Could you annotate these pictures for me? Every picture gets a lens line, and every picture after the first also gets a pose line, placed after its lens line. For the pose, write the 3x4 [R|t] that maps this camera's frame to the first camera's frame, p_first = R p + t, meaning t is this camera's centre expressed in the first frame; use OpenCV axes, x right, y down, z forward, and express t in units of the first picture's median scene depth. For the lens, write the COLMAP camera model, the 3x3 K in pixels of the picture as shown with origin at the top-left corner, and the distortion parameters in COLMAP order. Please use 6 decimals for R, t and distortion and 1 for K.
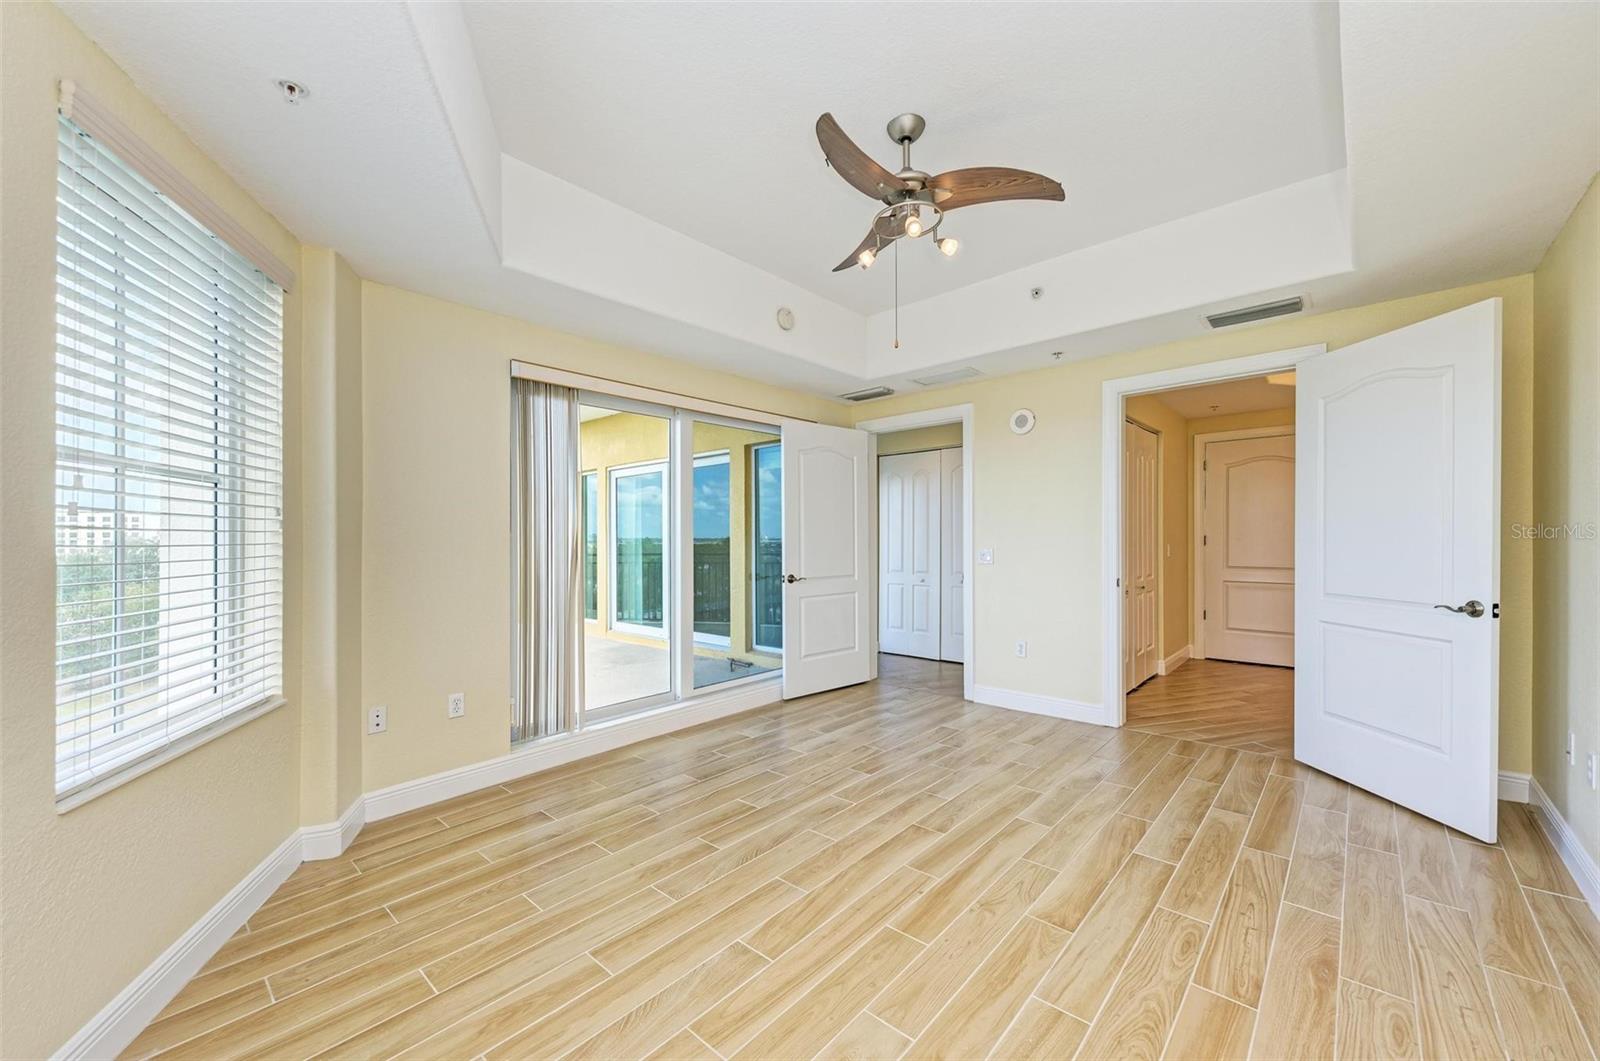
lens RADIAL K [[620.7, 0, 801.4], [0, 620.7, 540.8], [0, 0, 1]] dist [0.038338, -0.012911]
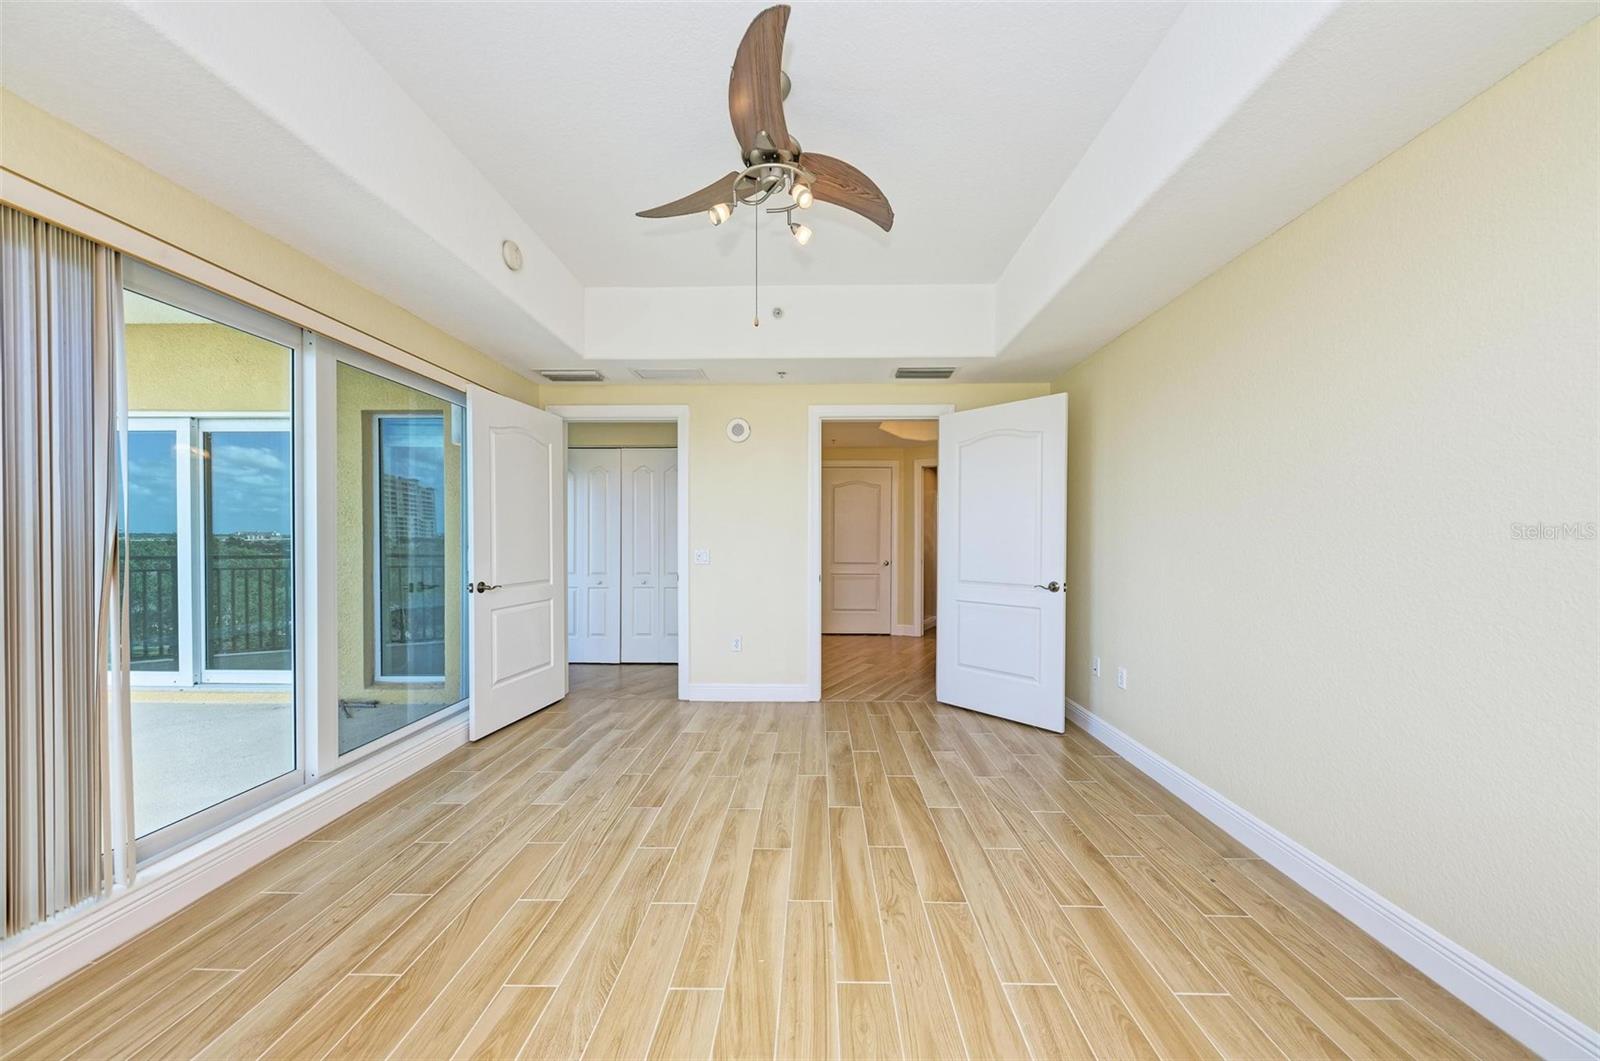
lens RADIAL K [[559.6, 0, 803.6], [0, 559.6, 542.4], [0, 0, 1]] dist [0.007677, -0.000145]
pose [[0.757643, 0.007931, 0.652621, -0.213499], [-0.008140, 0.999963, -0.002702, 0.003027], [-0.652619, -0.003266, 0.757680, 0.230283]]
